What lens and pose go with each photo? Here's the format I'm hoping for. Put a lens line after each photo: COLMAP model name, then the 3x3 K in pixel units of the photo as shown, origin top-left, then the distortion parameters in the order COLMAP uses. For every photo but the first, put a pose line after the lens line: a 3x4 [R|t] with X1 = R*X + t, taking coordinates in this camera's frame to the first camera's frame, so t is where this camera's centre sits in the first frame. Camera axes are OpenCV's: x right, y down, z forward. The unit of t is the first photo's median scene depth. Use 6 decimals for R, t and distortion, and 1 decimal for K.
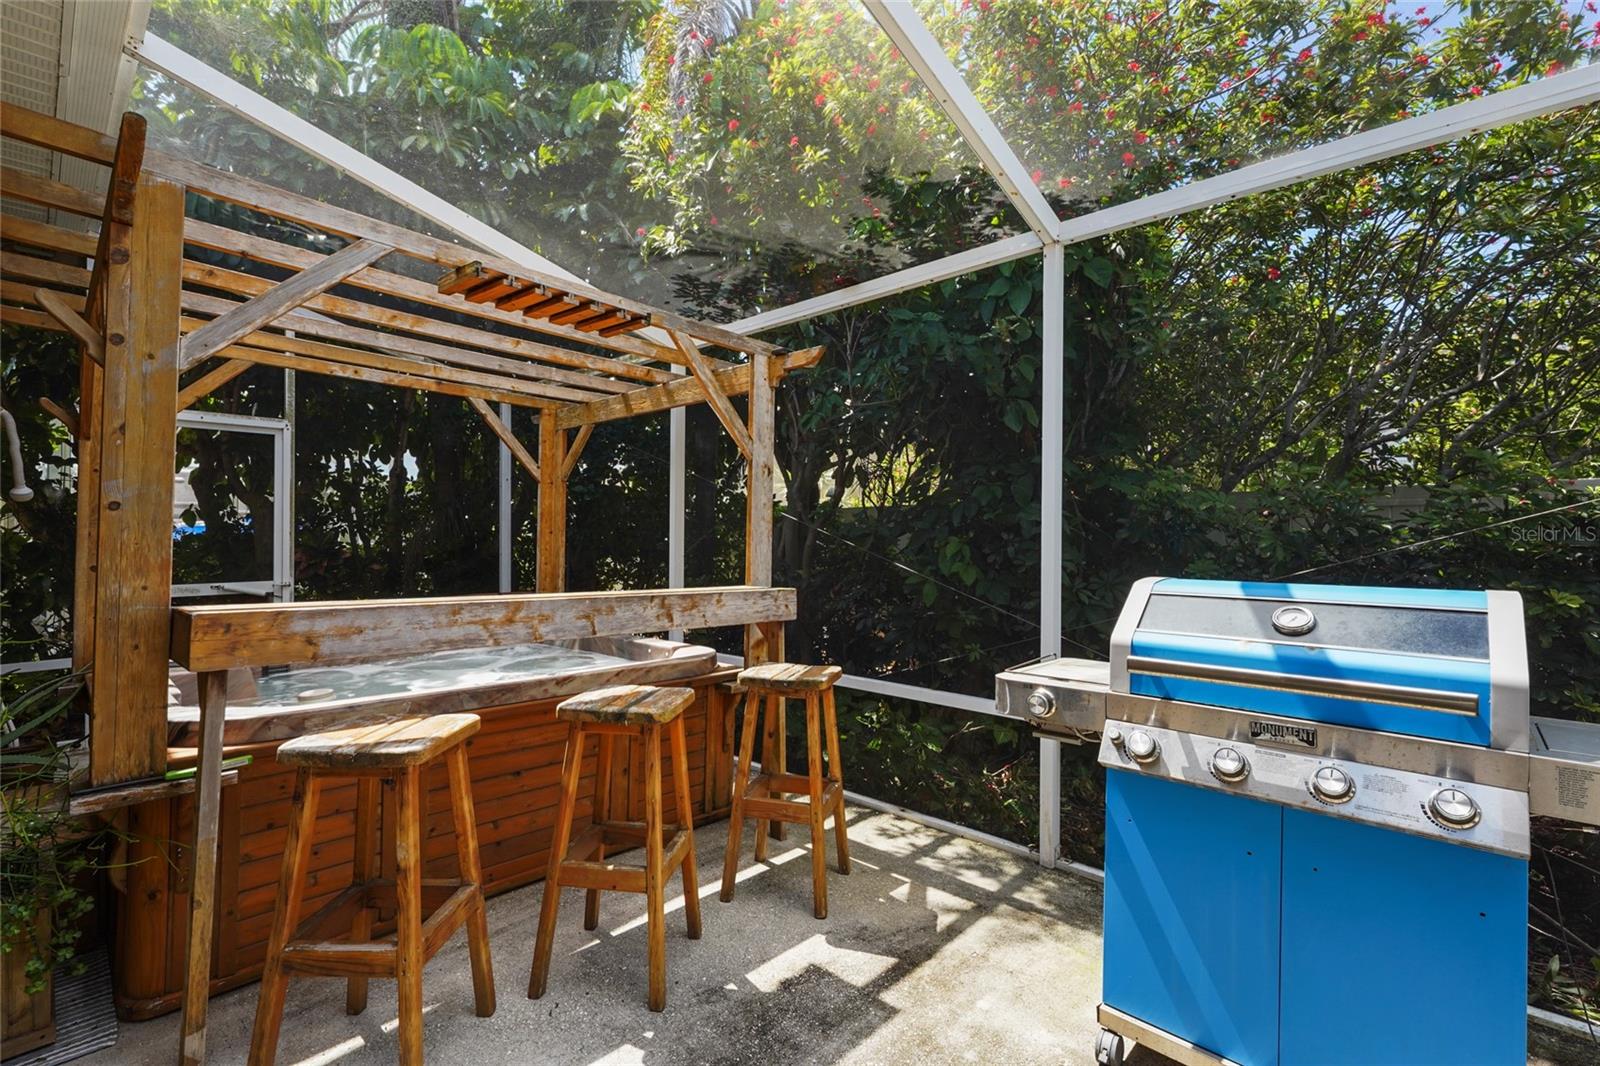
lens RADIAL K [[707.5, 0, 800.0], [0, 707.5, 533.0], [0, 0, 1]] dist [0.000385, -0.000015]
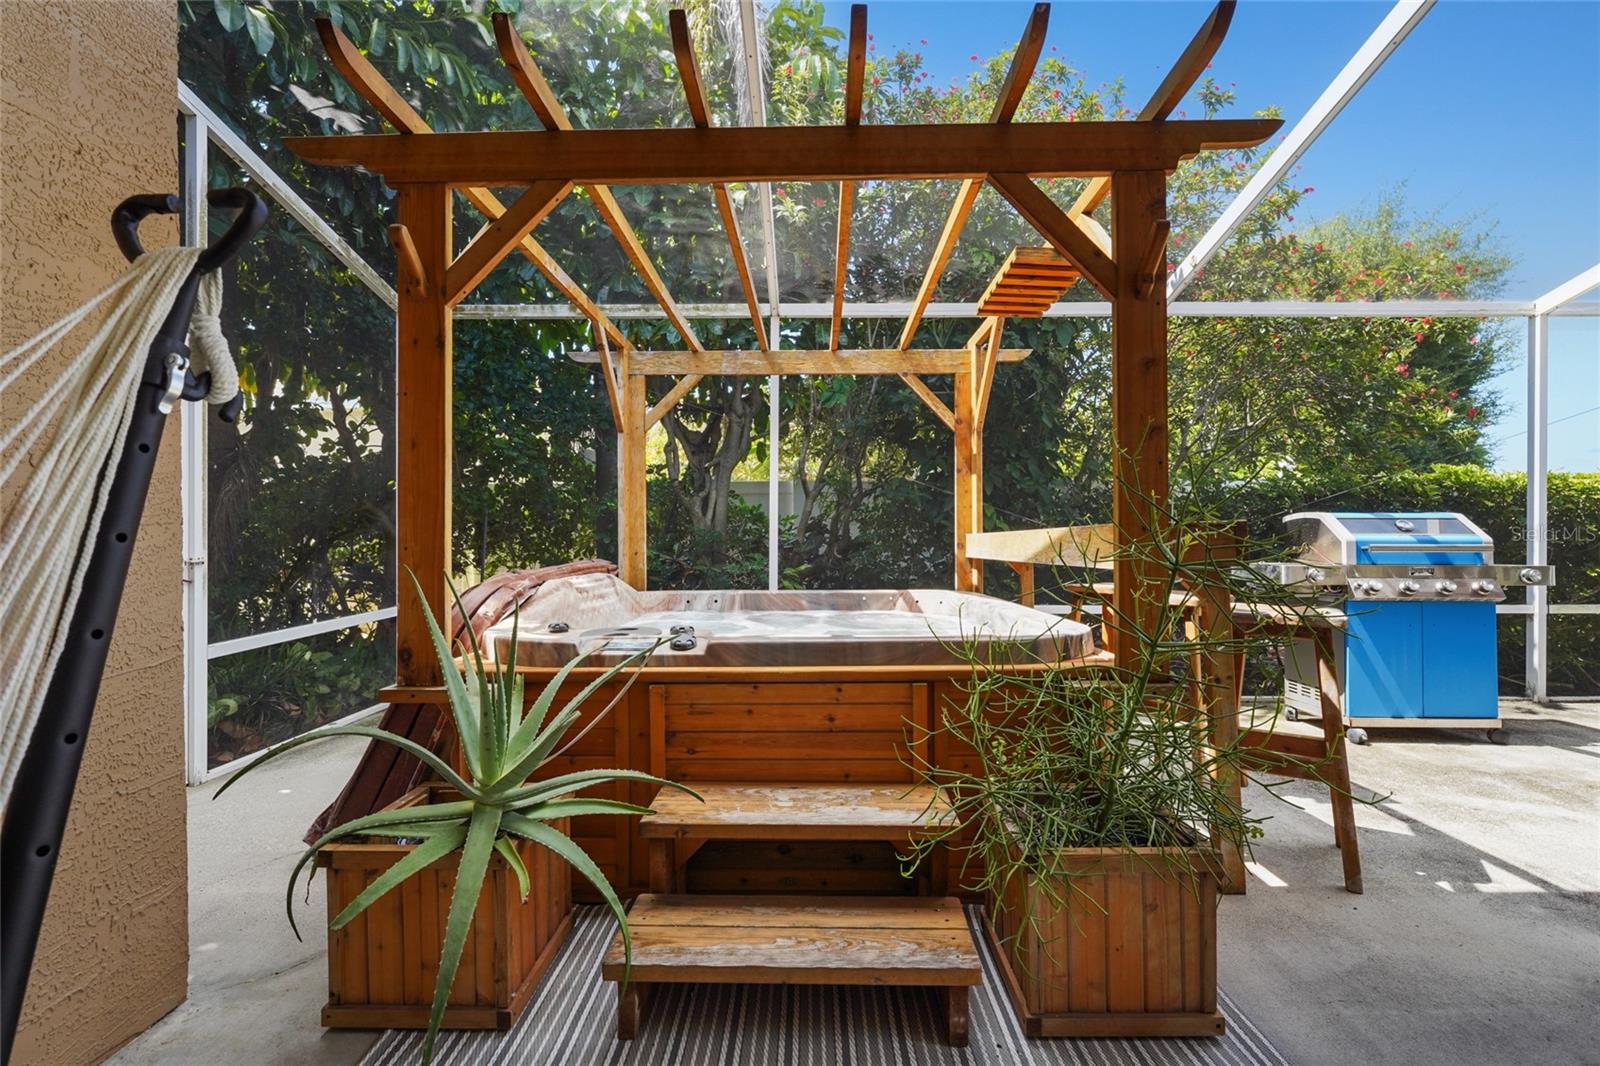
lens RADIAL K [[707.5, 0, 800.0], [0, 707.5, 533.0], [0, 0, 1]] dist [0.000385, -0.000015]
pose [[0.726663, -0.005013, 0.686976, -0.845488], [0.001963, 0.999984, 0.005221, 0.048041], [-0.686991, -0.002445, 0.726662, 0.243620]]
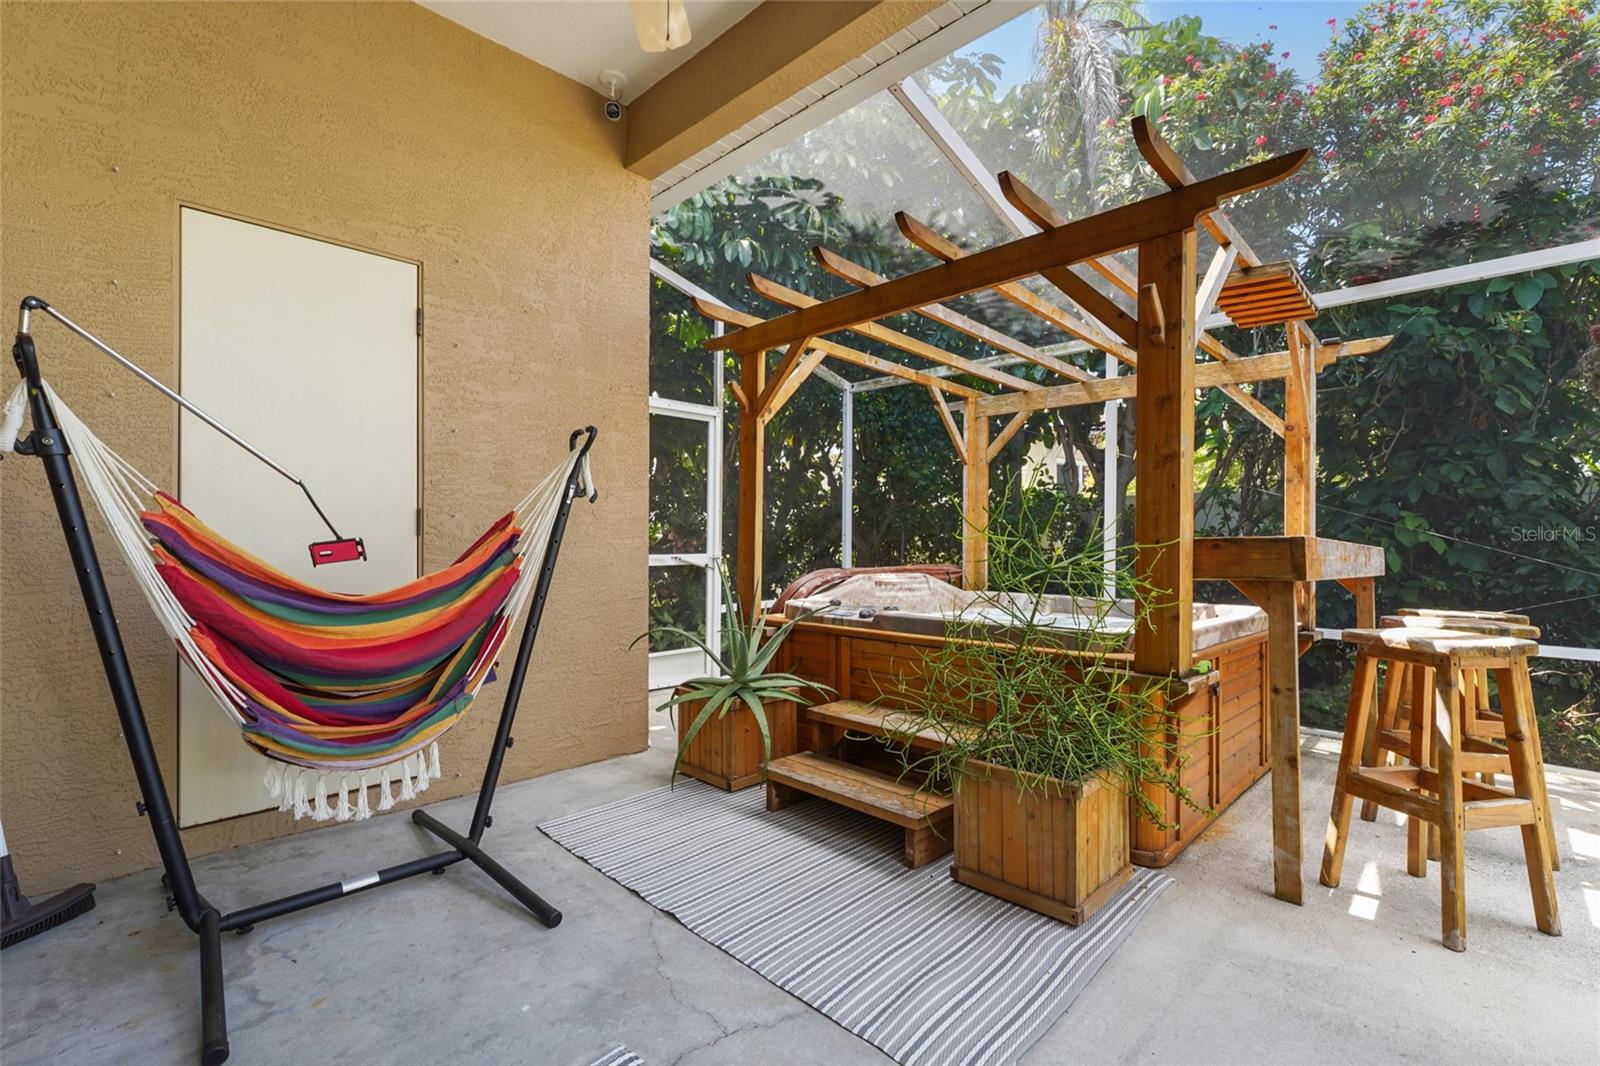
lens RADIAL K [[707.5, 0, 800.0], [0, 707.5, 533.0], [0, 0, 1]] dist [0.000385, -0.000015]
pose [[0.999971, 0.005370, -0.005322, -0.650222], [-0.005426, 0.999929, -0.010573, 0.047701], [0.005265, 0.010602, 0.999930, -0.086840]]
